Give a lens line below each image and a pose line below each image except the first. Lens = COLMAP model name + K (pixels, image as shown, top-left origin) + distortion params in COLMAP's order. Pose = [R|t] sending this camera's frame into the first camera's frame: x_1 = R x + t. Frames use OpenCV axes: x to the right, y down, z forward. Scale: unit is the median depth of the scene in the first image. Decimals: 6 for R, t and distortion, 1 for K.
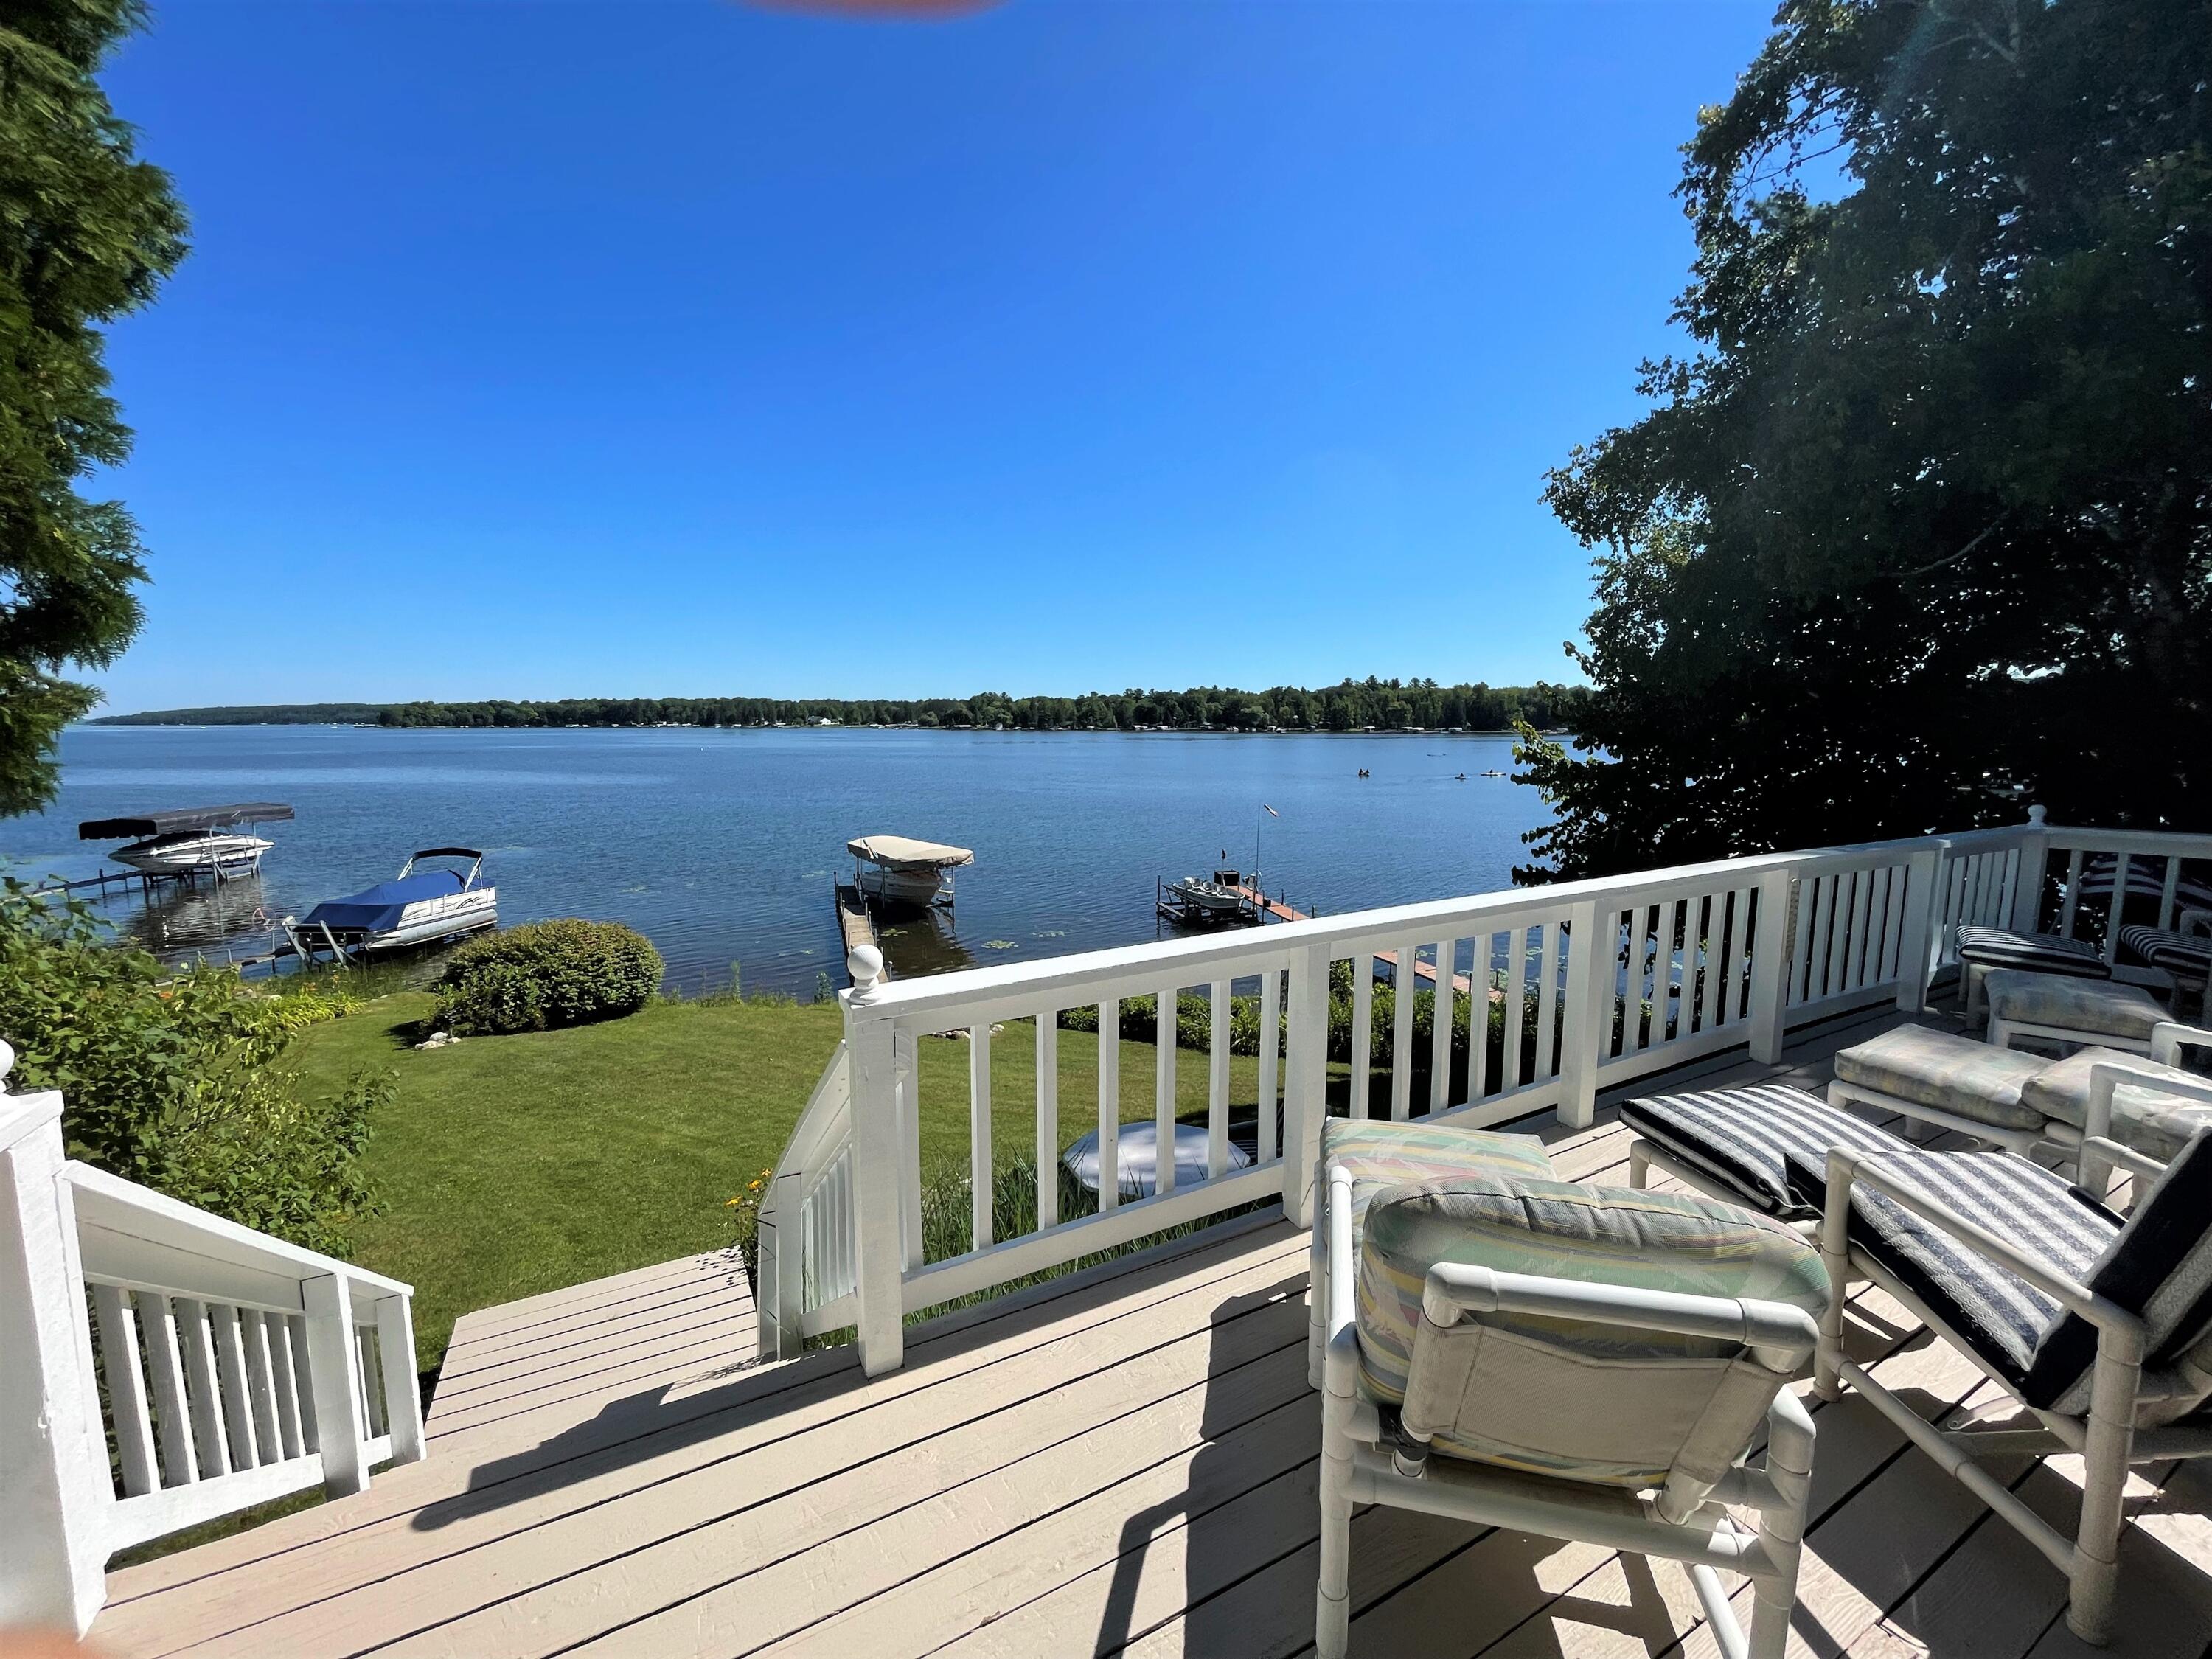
lens RADIAL K [[902.5, 0, 1100.2], [0, 902.5, 826.3], [0, 0, 1]] dist [-0.000445, -0.000799]
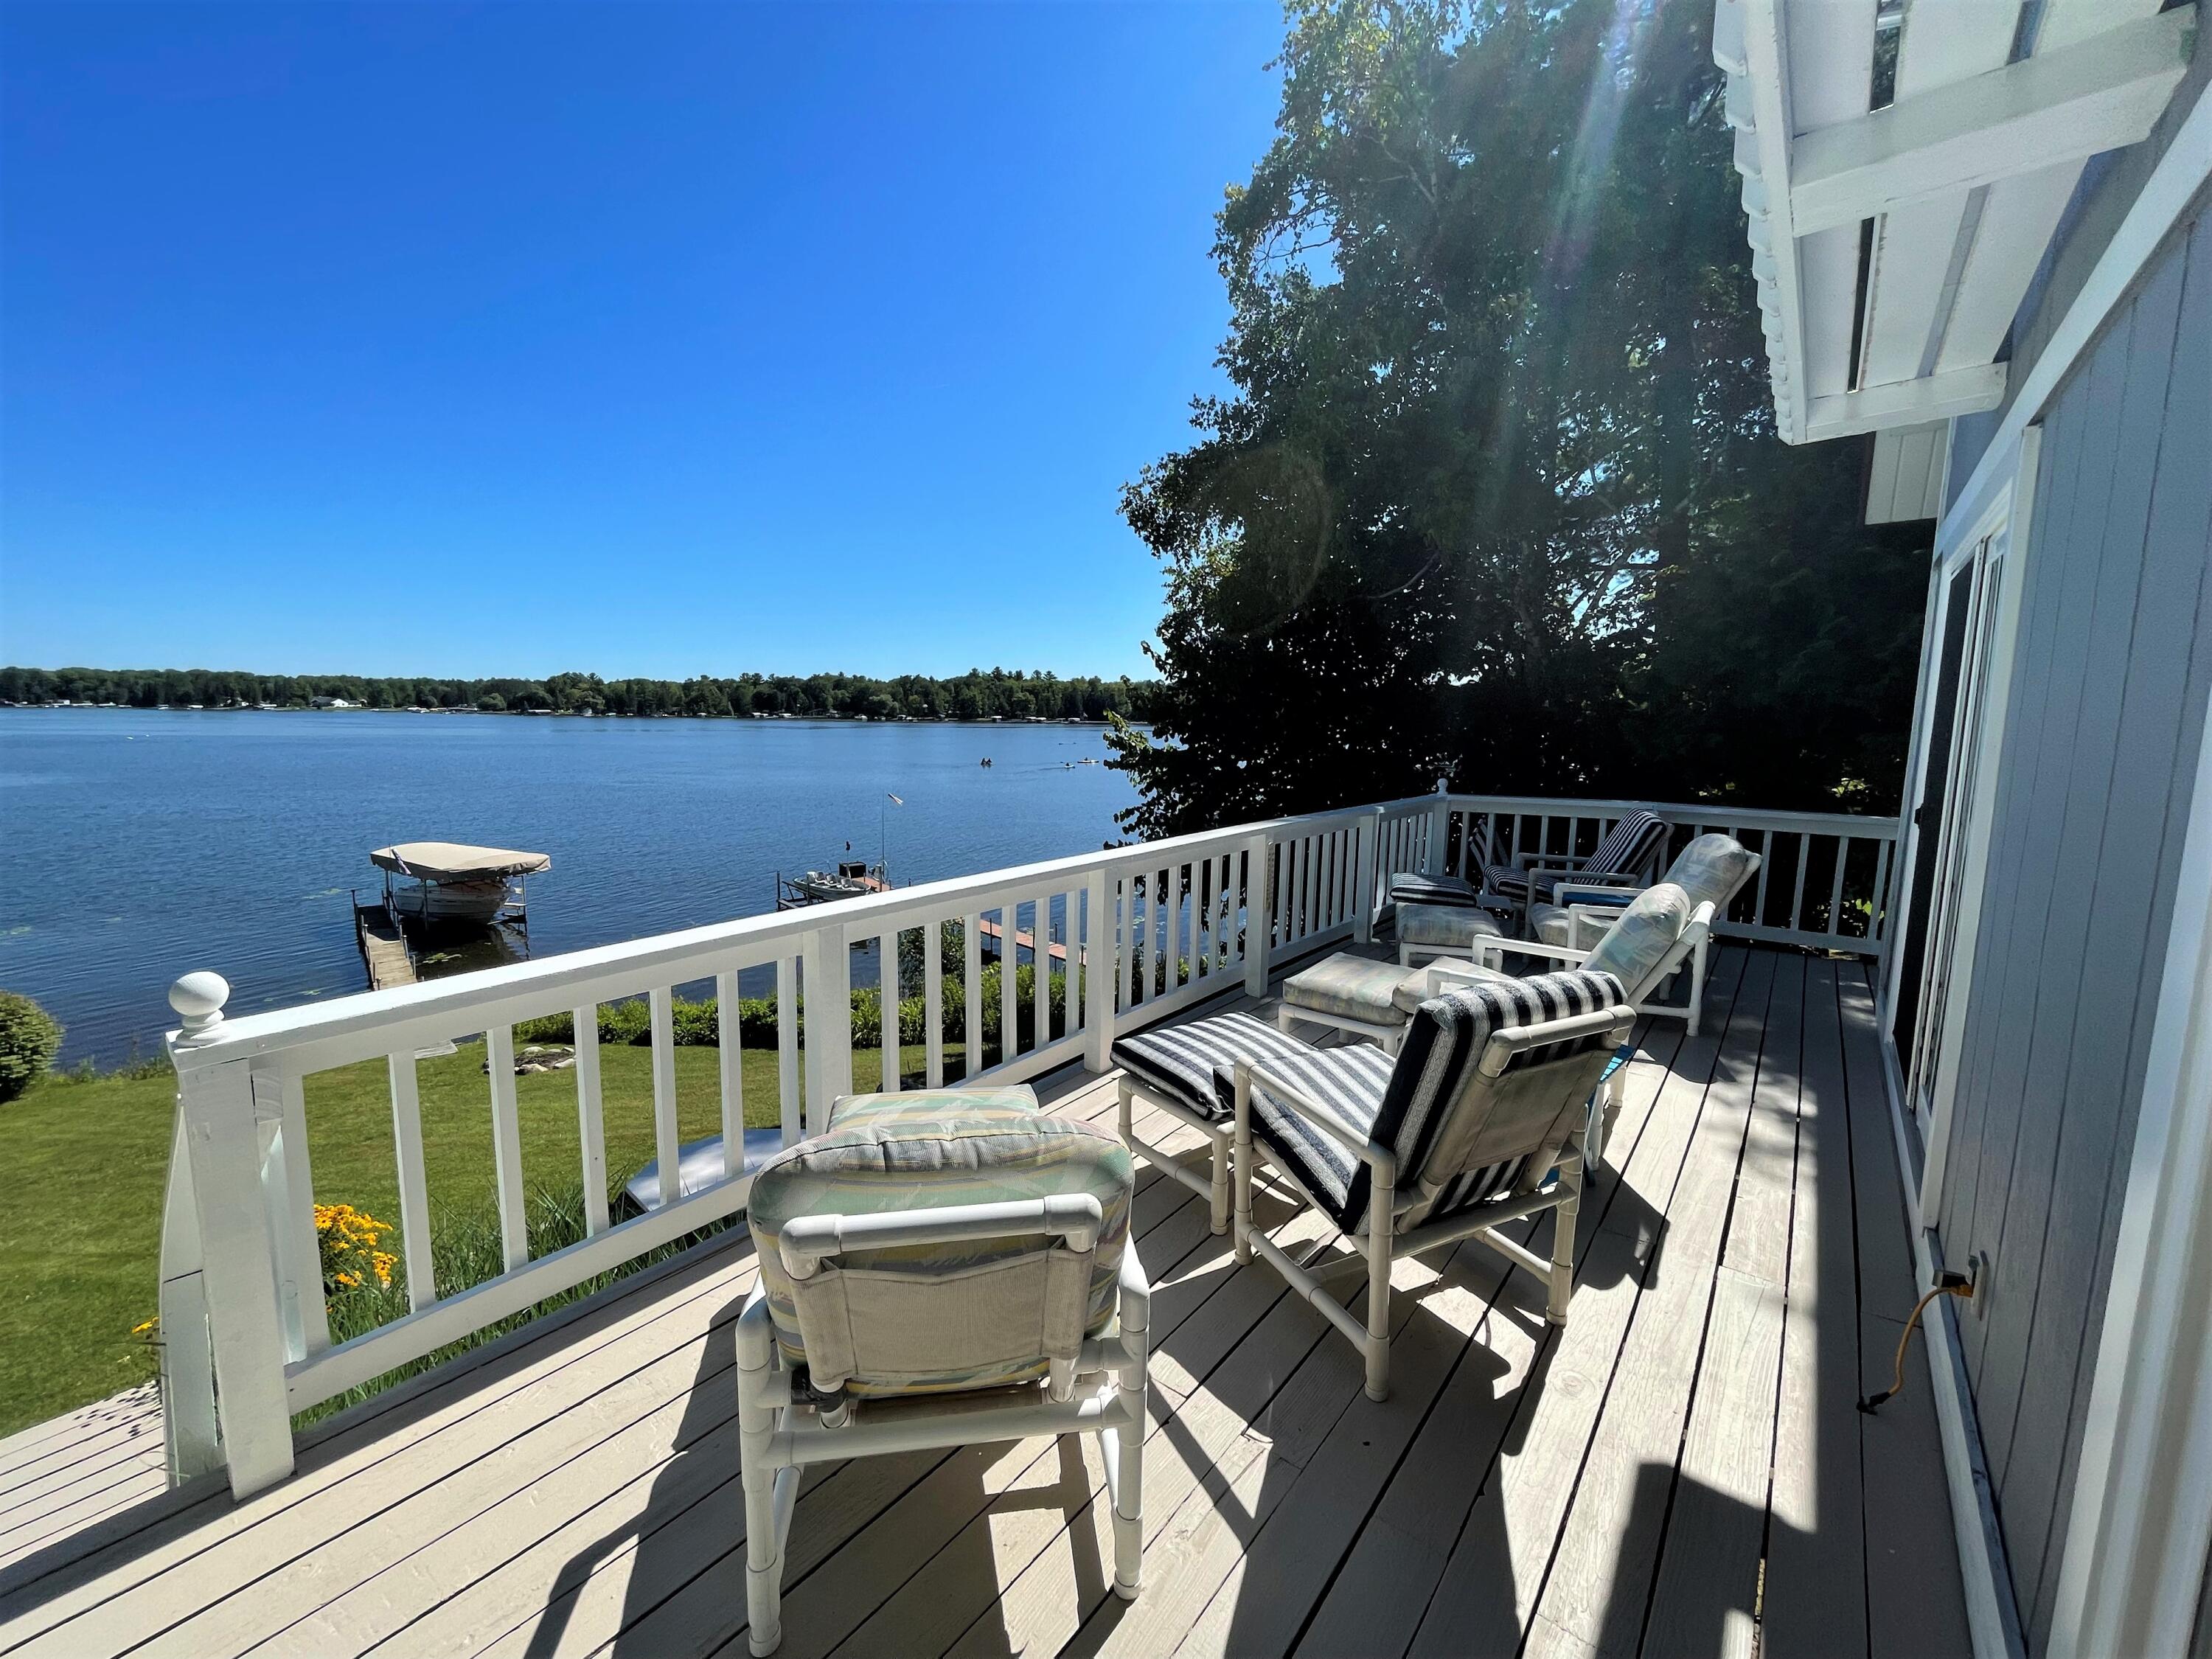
lens RADIAL K [[902.5, 0, 1101.9], [0, 902.5, 825.8], [0, 0, 1]] dist [-0.000445, -0.000799]
pose [[0.920417, -0.037455, 0.389139, 0.022464], [0.032967, 0.999291, 0.018206, 0.001629], [-0.389545, -0.003928, 0.920999, -0.006832]]
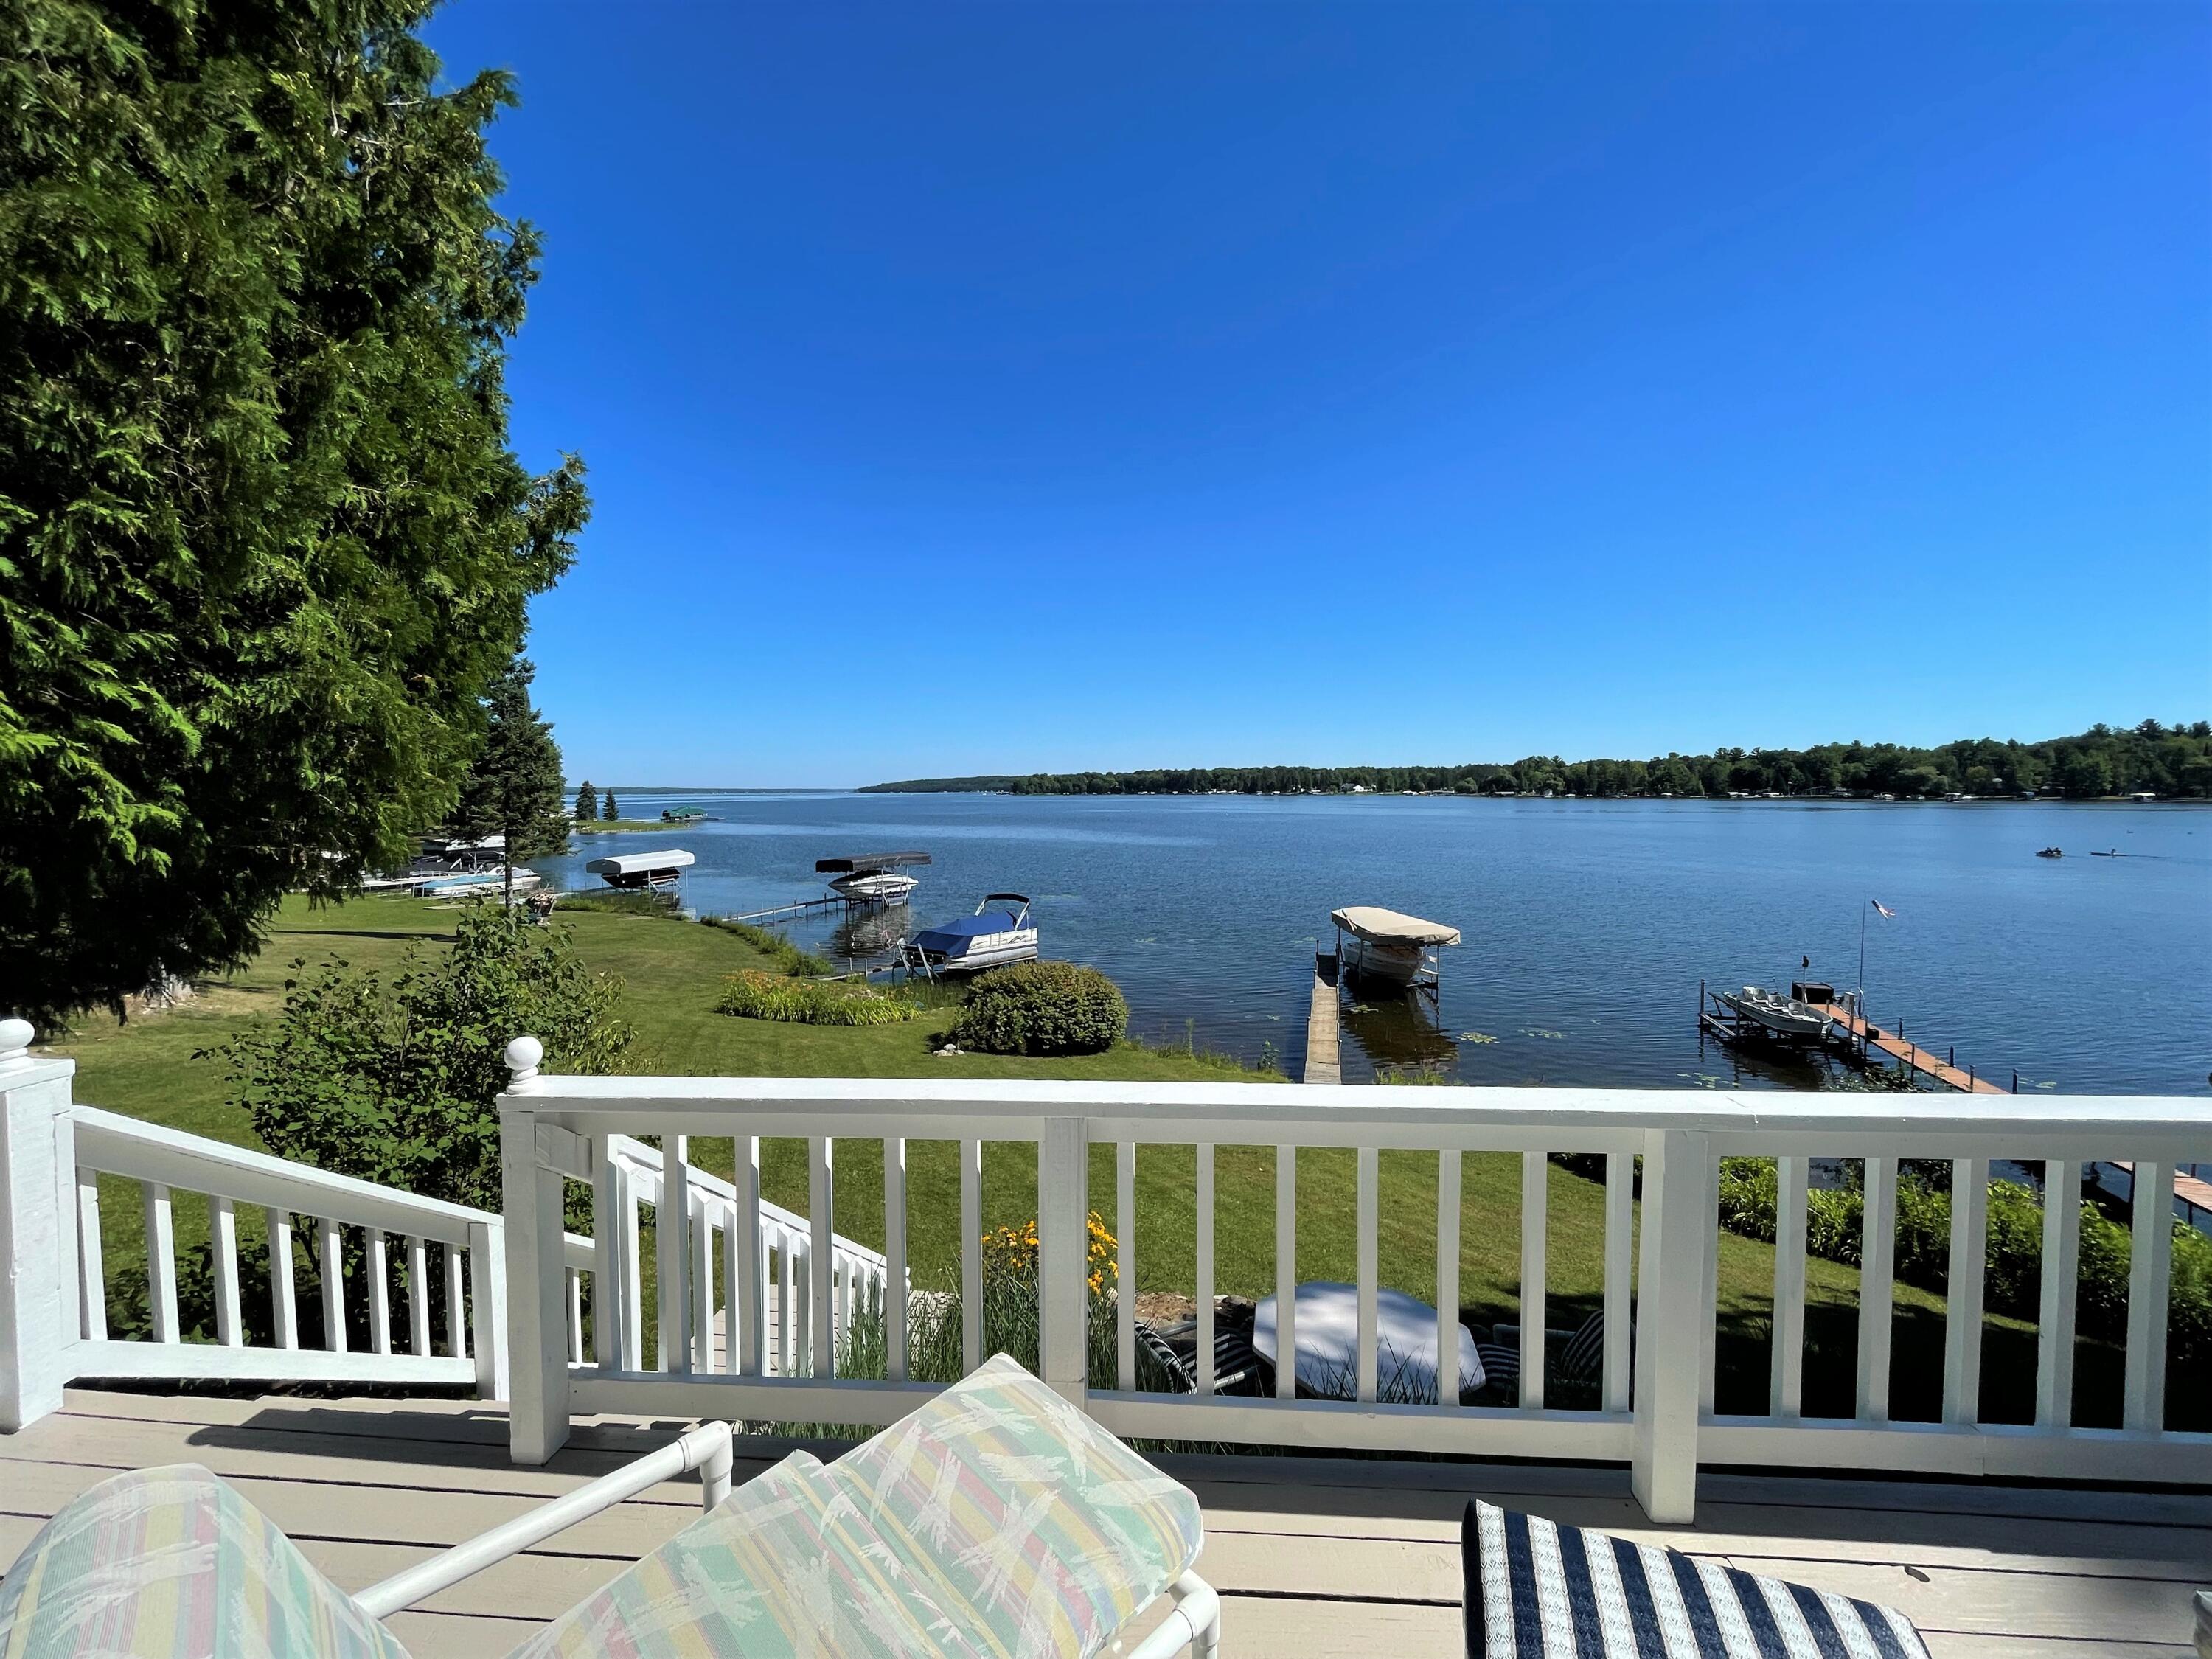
lens RADIAL K [[902.5, 0, 1111.4], [0, 902.5, 821.8], [0, 0, 1]] dist [-0.000445, -0.000799]
pose [[0.839678, 0.016599, -0.542831, 0.113750], [-0.058921, 0.996417, -0.060672, -0.012217], [0.539879, 0.082929, 0.837647, 0.059541]]
